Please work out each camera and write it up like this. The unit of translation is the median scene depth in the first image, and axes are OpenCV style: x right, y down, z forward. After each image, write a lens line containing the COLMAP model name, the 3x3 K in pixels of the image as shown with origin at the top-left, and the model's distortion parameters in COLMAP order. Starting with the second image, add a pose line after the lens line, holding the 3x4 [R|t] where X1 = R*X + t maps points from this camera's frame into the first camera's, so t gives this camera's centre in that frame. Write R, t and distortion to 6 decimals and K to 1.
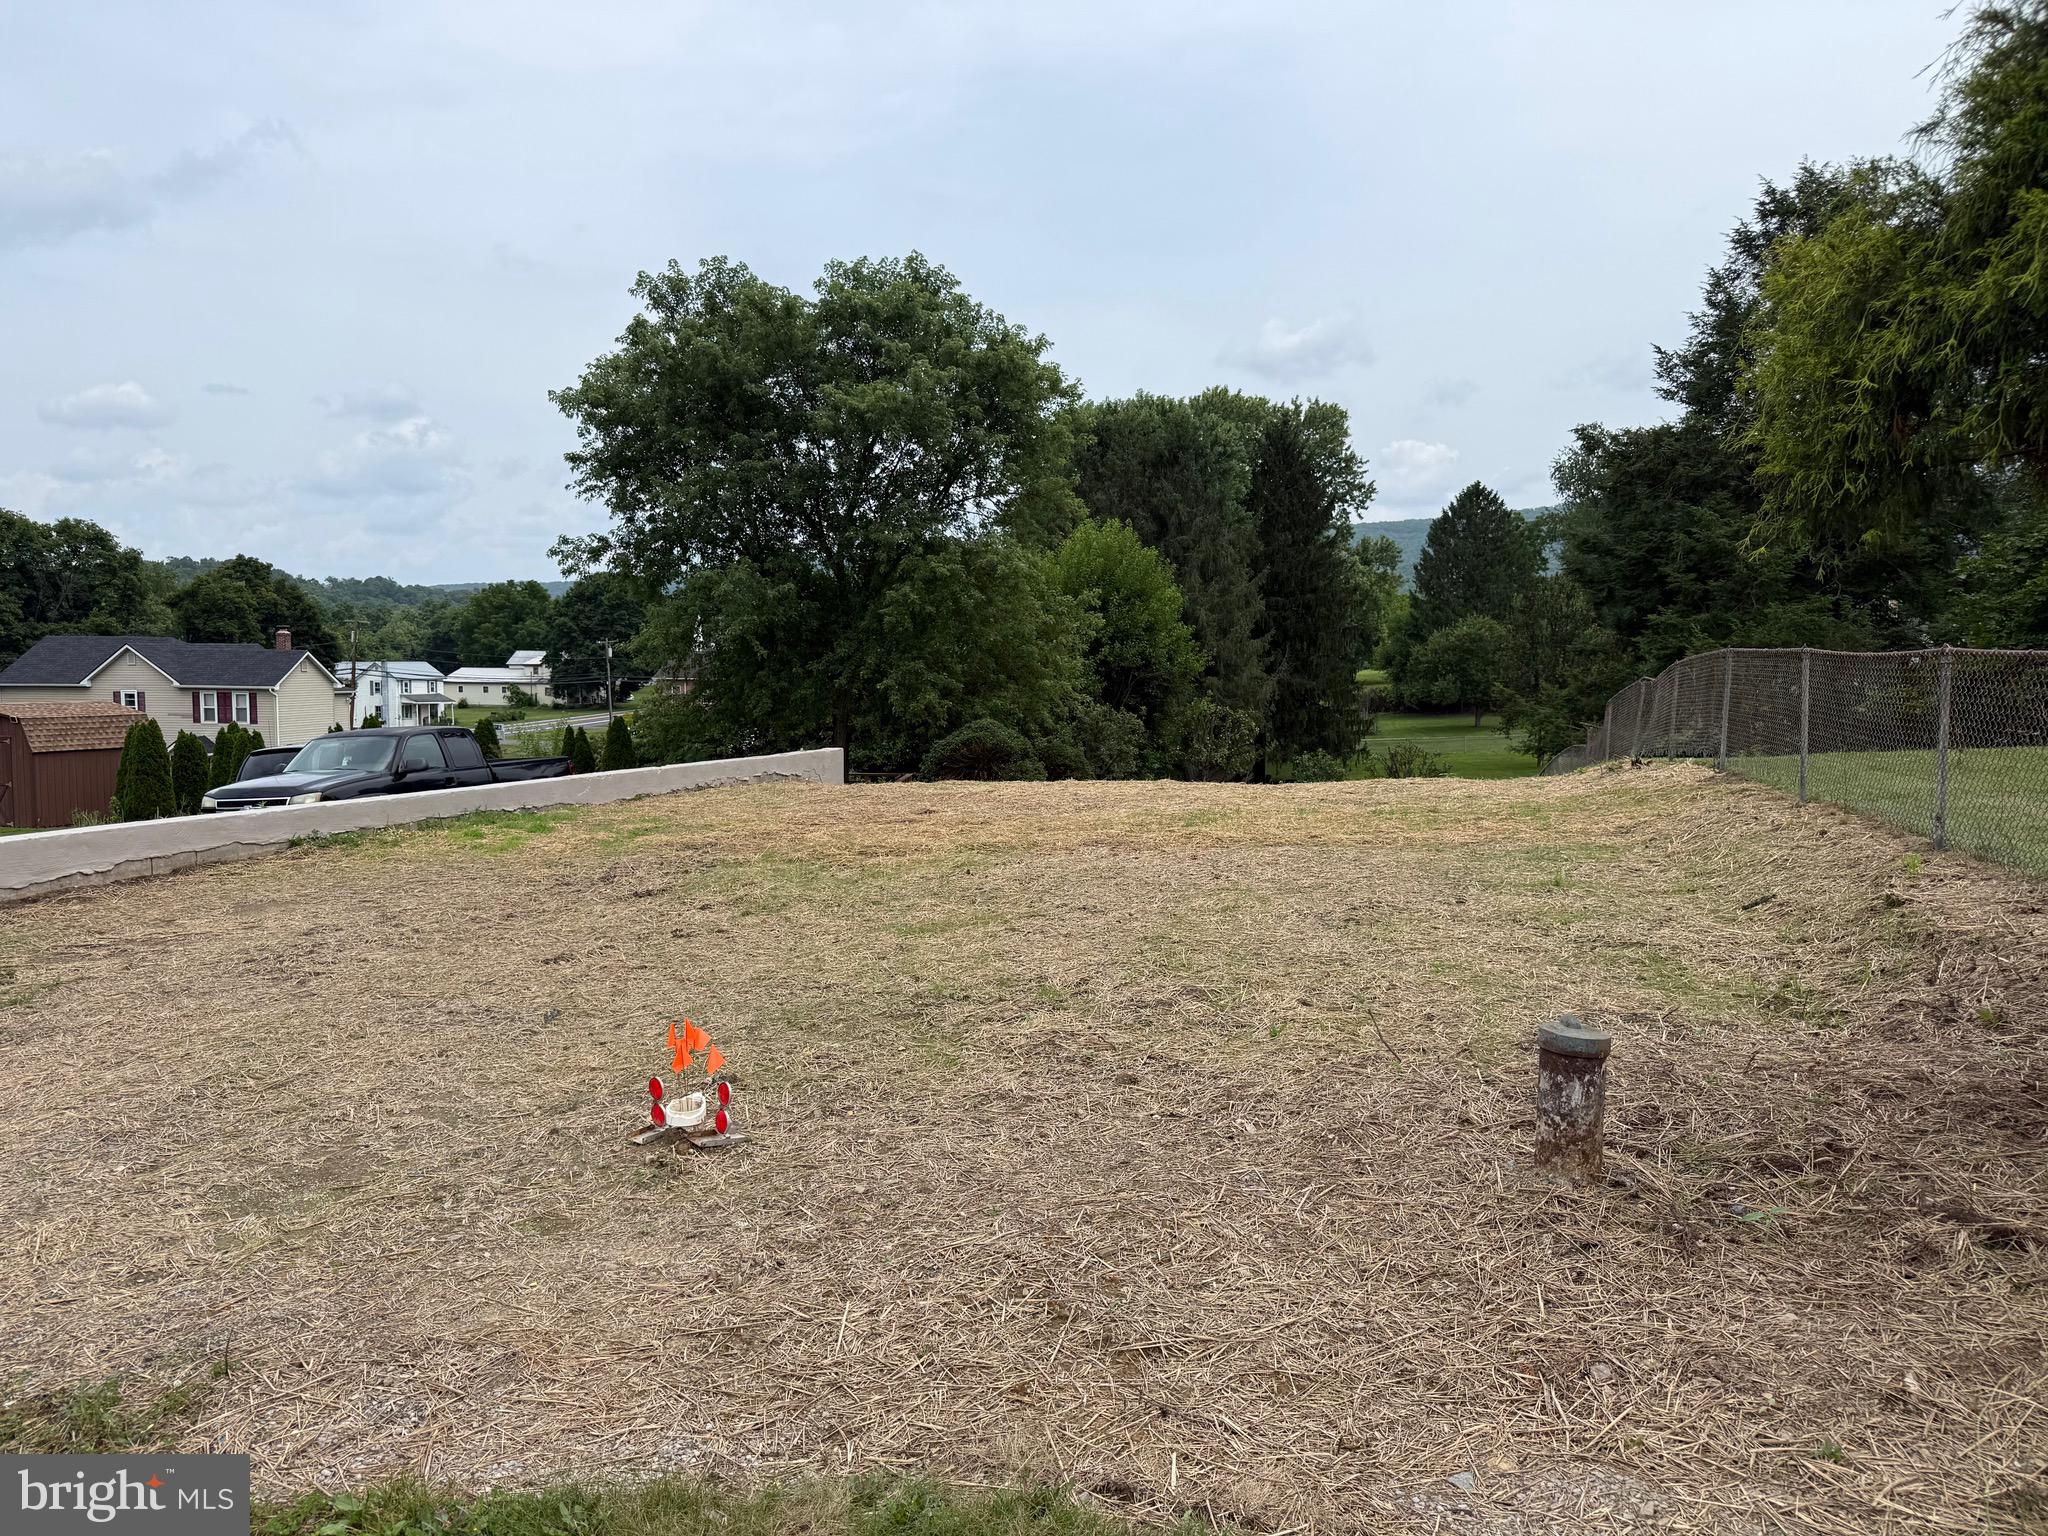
lens RADIAL K [[1447.4, 0, 1028.1], [0, 1447.4, 796.1], [0, 0, 1]] dist [0.131642, -0.166719]
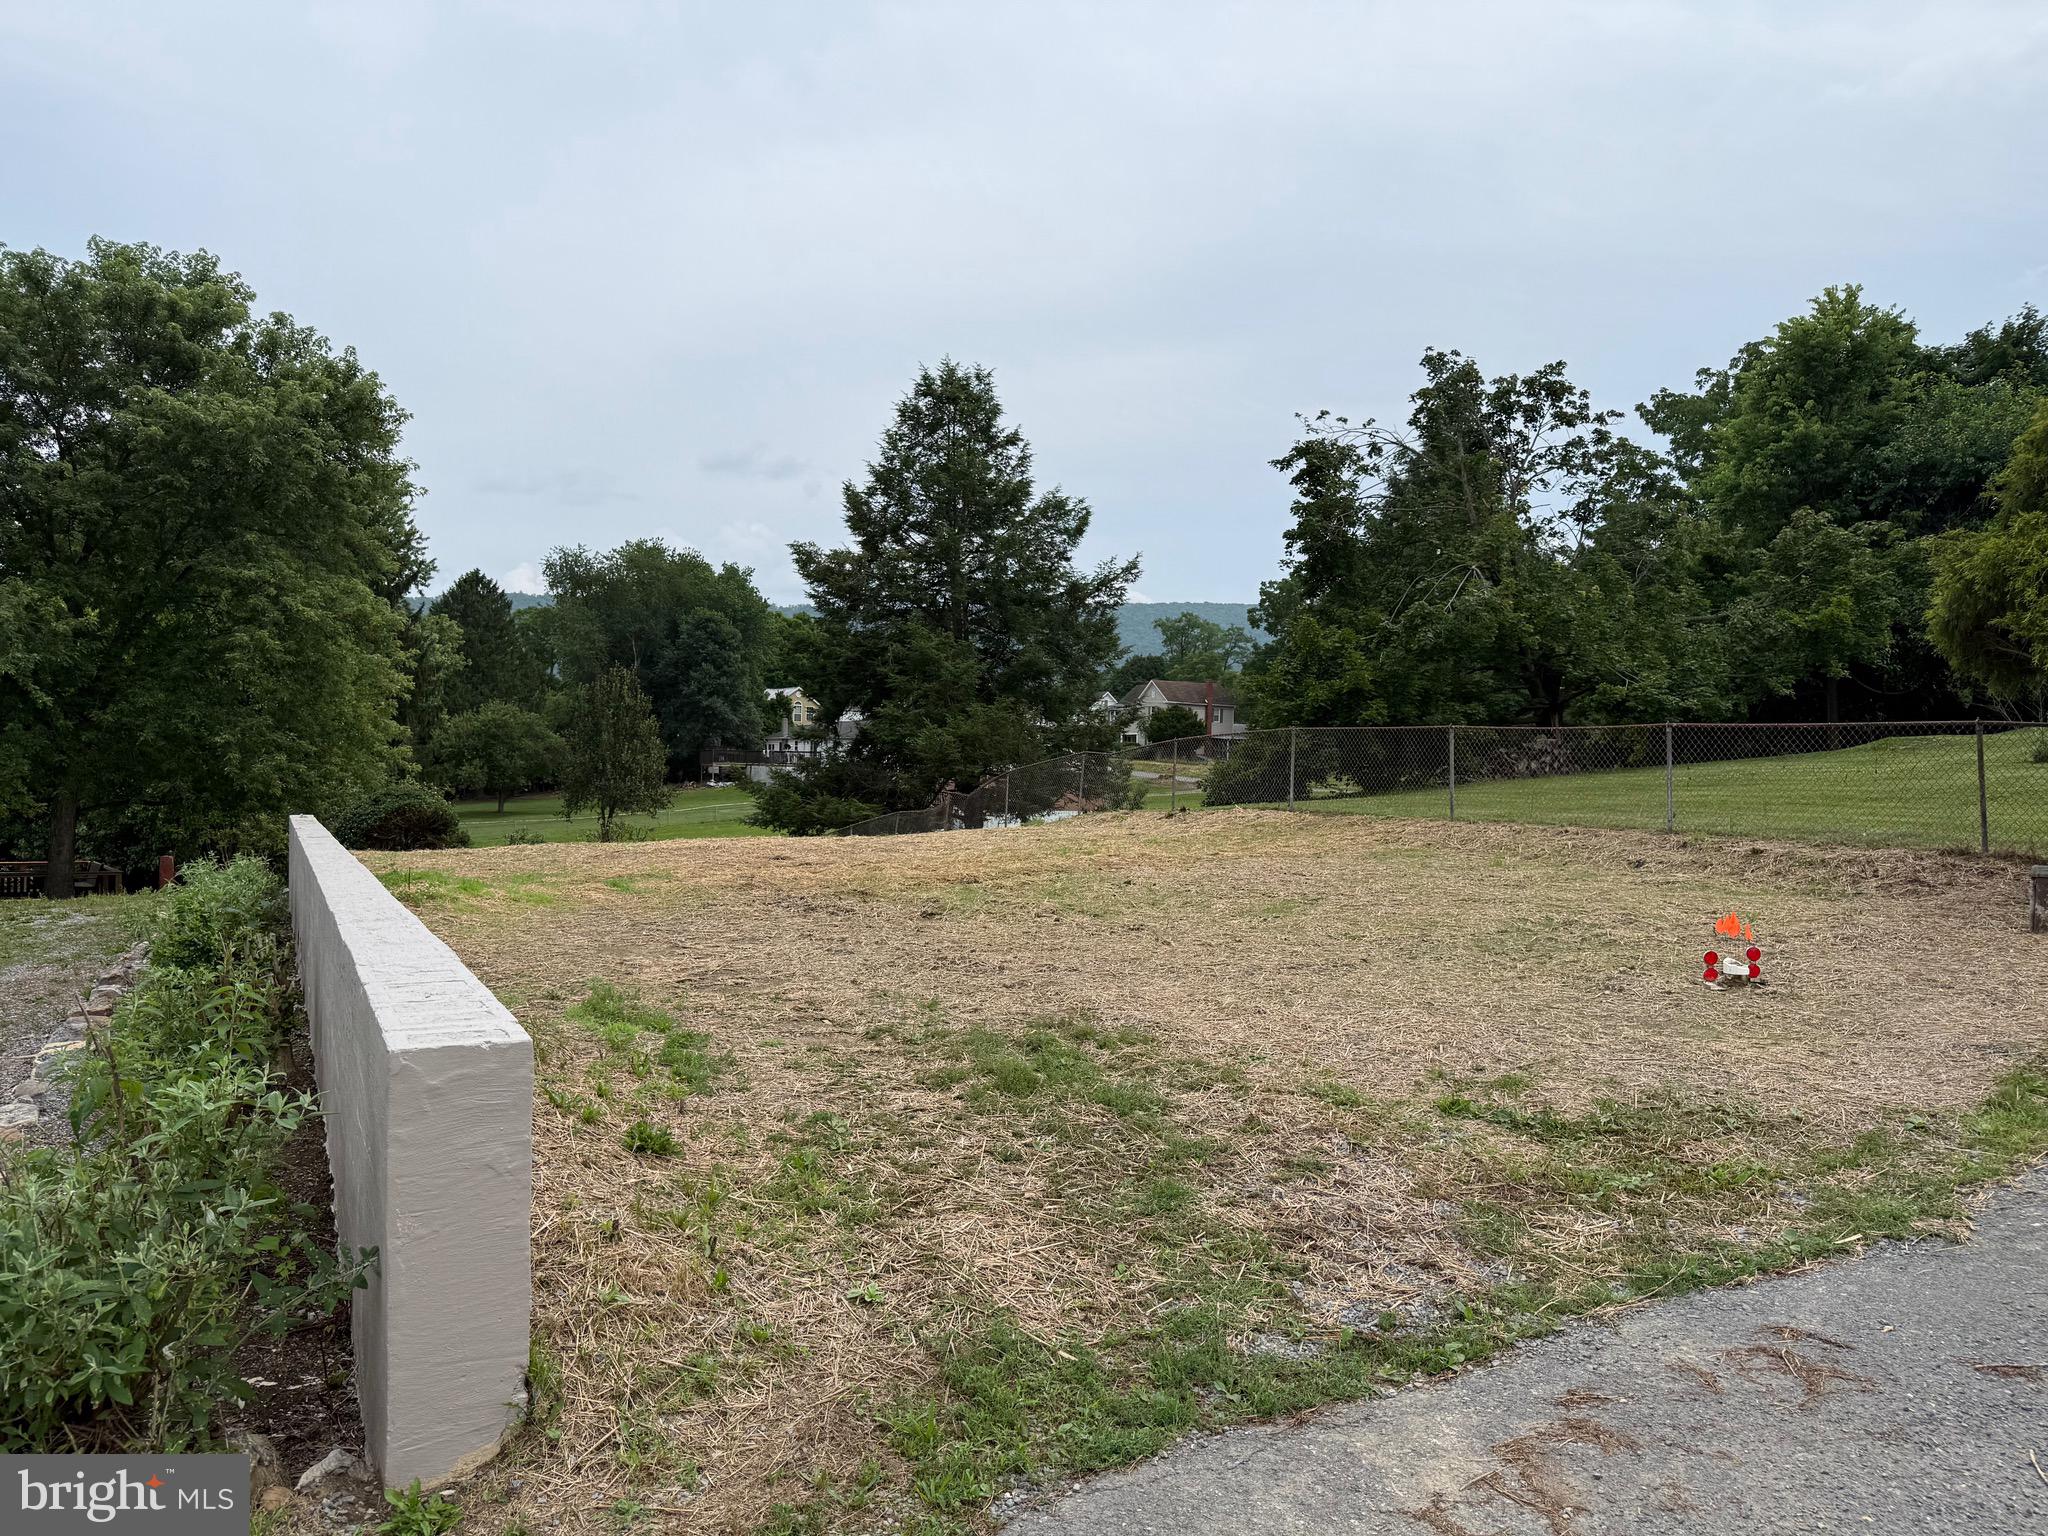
lens RADIAL K [[1447.4, 0, 1028.1], [0, 1447.4, 796.1], [0, 0, 1]] dist [0.131642, -0.166719]
pose [[0.746540, 0.002435, 0.665336, -0.252569], [0.039362, 0.998080, -0.047819, 0.009875], [-0.664175, 0.061888, 0.745011, 0.039569]]
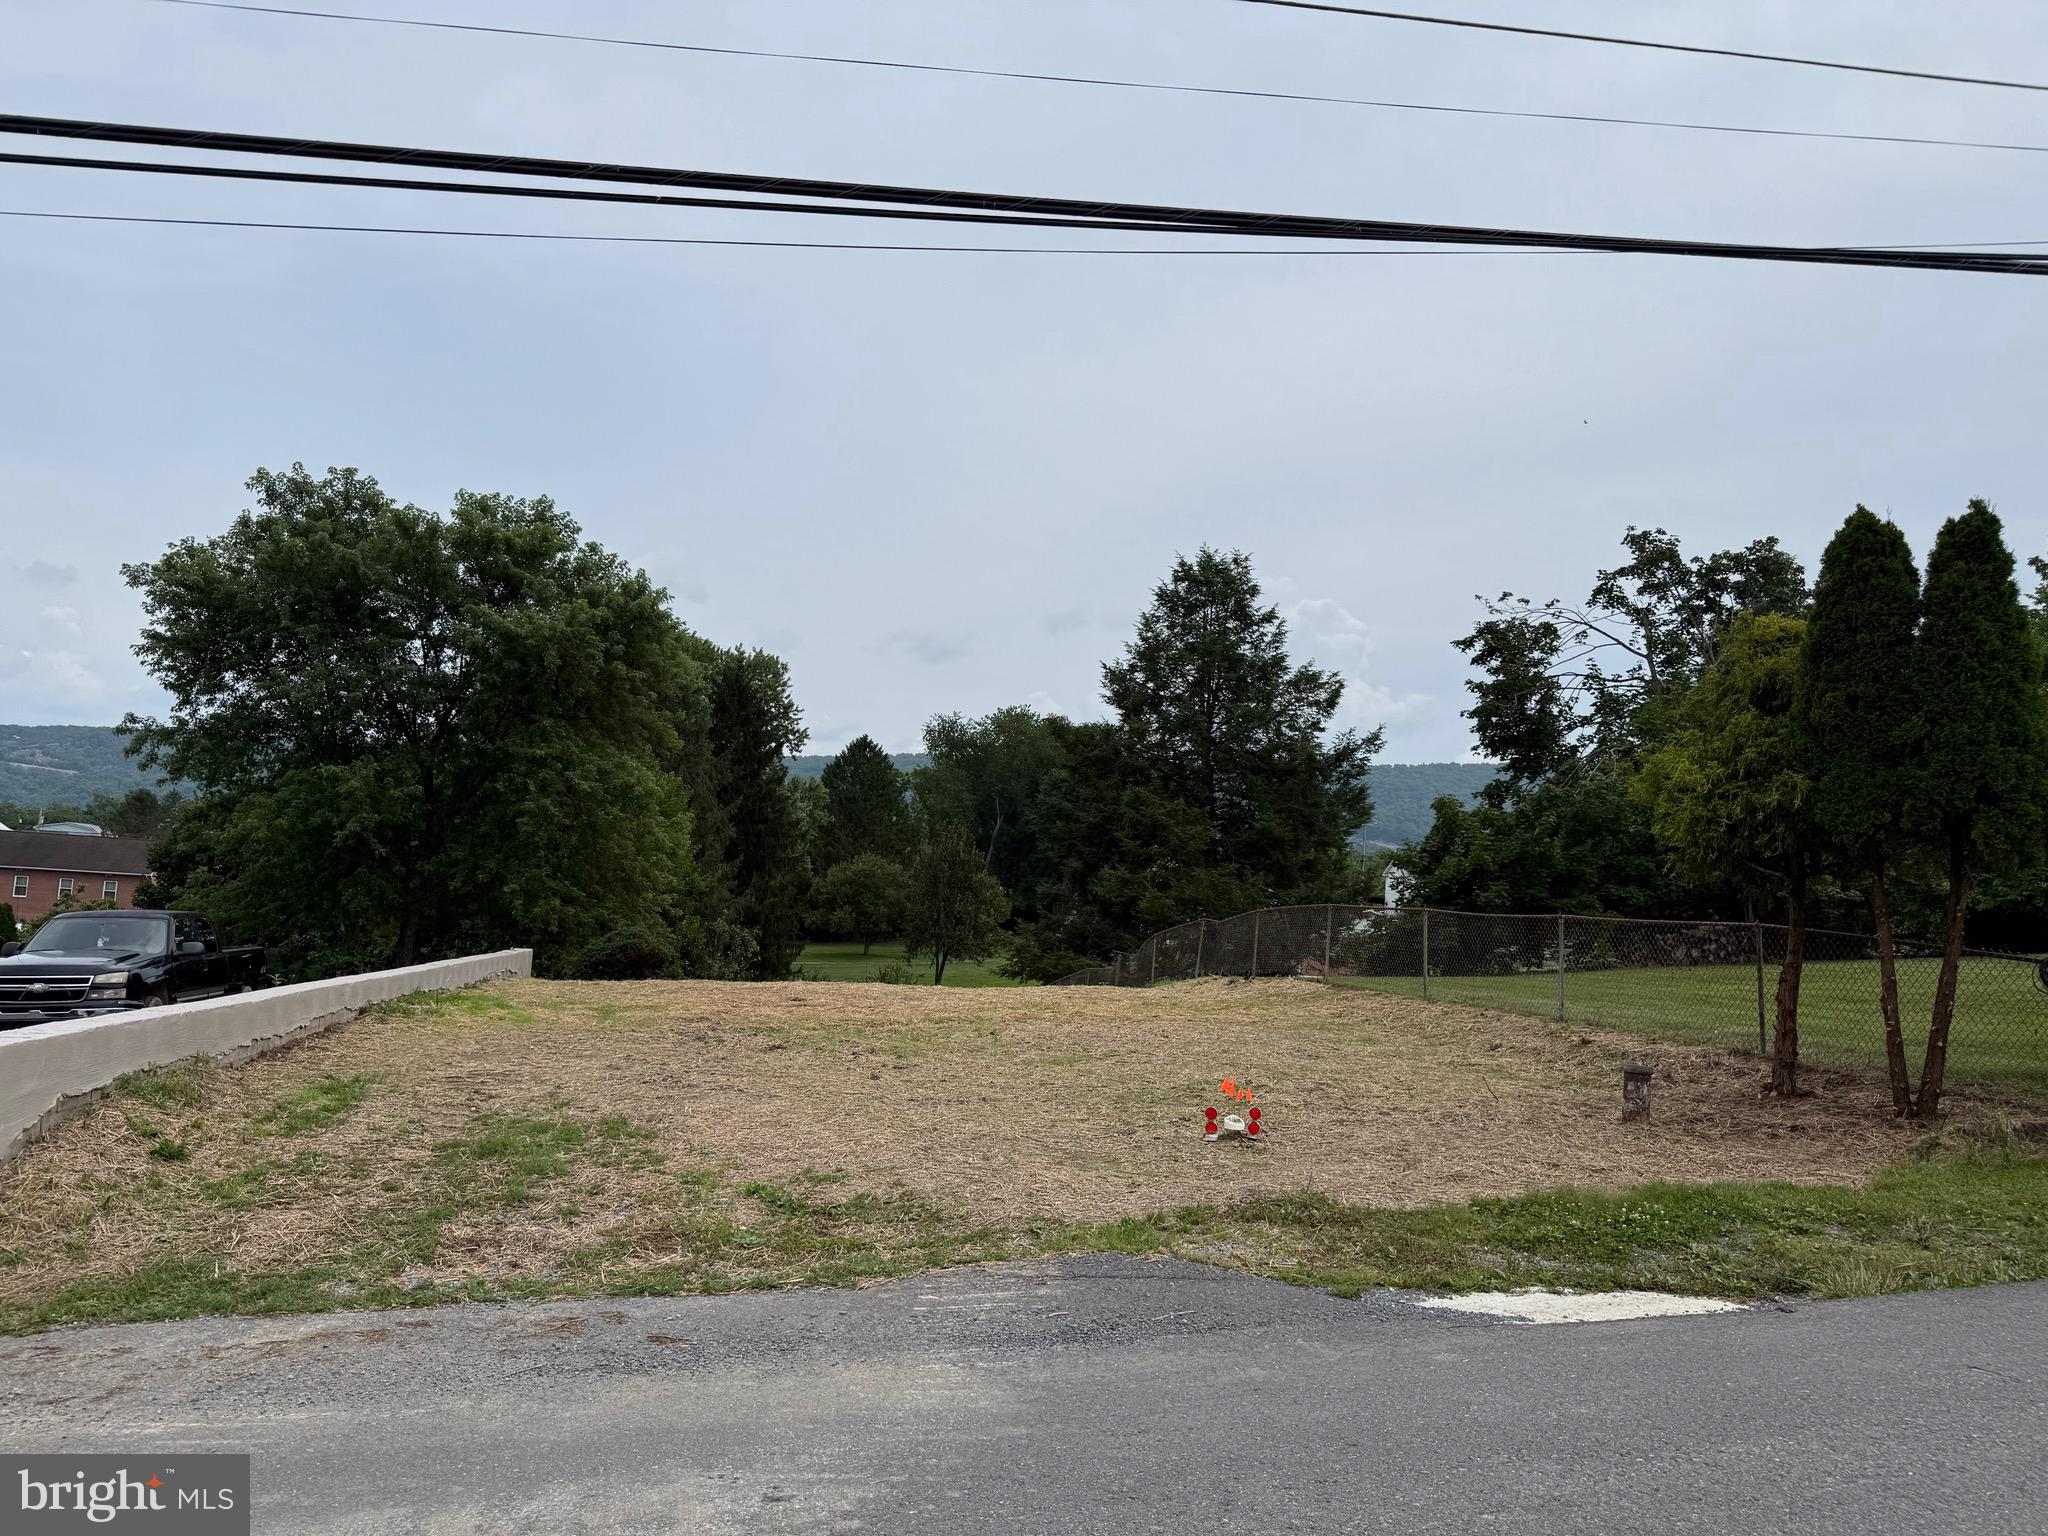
lens RADIAL K [[1447.4, 0, 1028.1], [0, 1447.4, 796.1], [0, 0, 1]] dist [0.131642, -0.166719]
pose [[0.897200, 0.085723, 0.433225, -0.177163], [-0.017892, 0.987230, -0.158292, 0.013296], [-0.441262, 0.134268, 0.887277, -0.081837]]
